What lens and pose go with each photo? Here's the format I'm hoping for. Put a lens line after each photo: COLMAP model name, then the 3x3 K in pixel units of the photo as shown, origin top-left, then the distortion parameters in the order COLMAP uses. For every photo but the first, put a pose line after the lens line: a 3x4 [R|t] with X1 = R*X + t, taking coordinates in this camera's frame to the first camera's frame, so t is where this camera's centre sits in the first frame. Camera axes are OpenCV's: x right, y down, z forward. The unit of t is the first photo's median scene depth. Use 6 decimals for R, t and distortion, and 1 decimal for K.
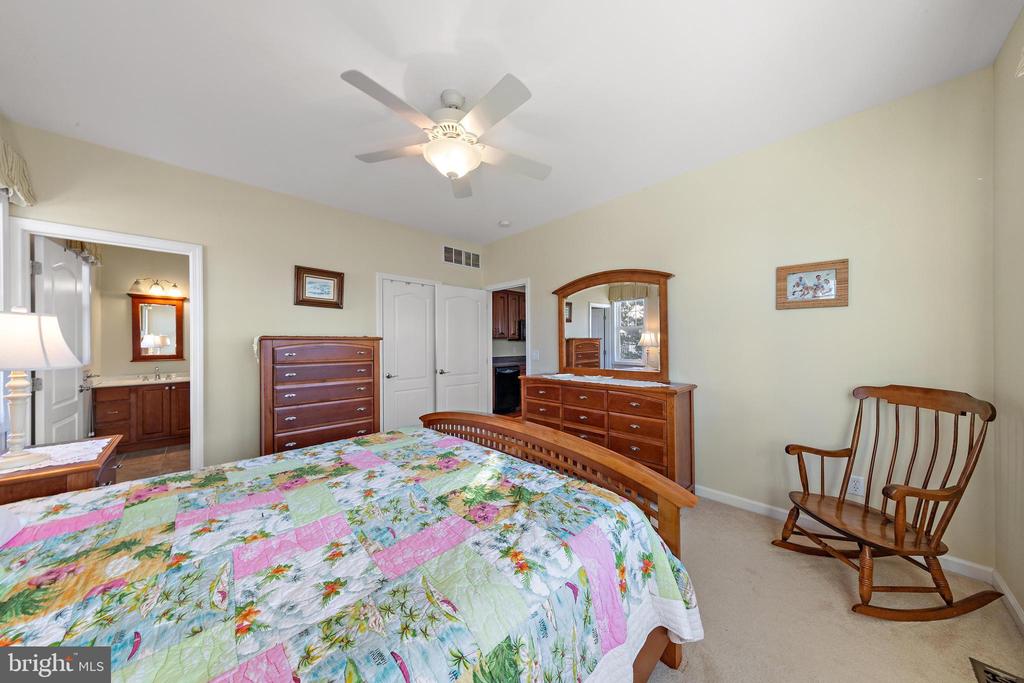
lens RADIAL K [[328.6, 0, 512.0], [0, 328.6, 341.5], [0, 0, 1]] dist [0.011184, 0.000015]
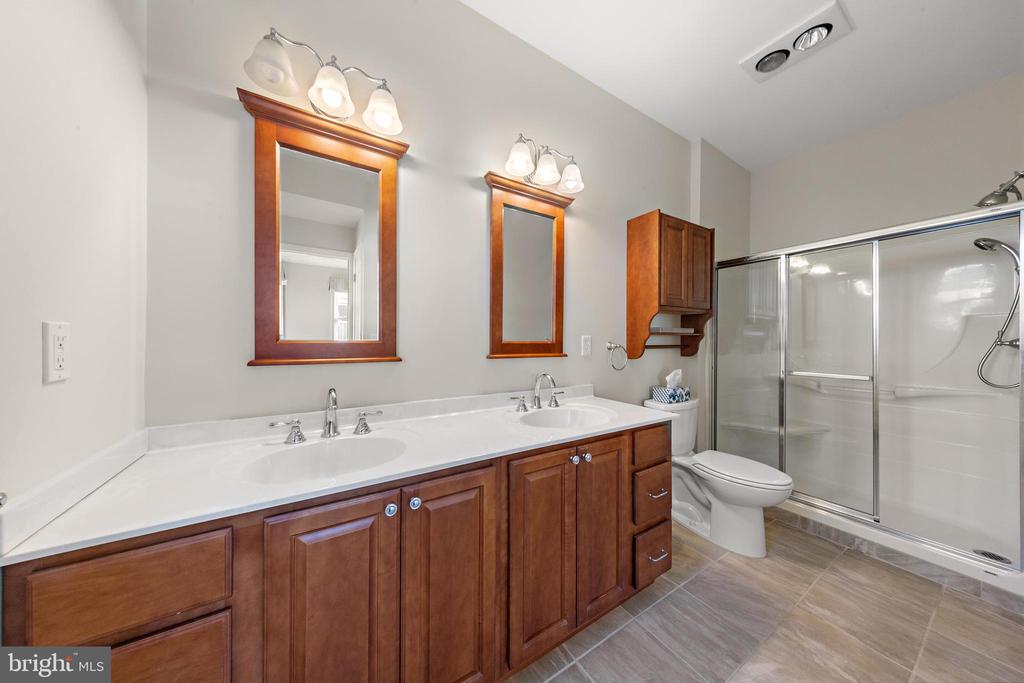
lens RADIAL K [[320.2, 0, 512.0], [0, 320.2, 341.5], [0, 0, 1]] dist [-0.000195, -0.000014]
pose [[0.979838, 0.007946, -0.199635, -0.895281], [-0.008046, 0.999968, 0.000308, 0.040937], [0.199631, 0.001304, 0.979870, 0.798270]]
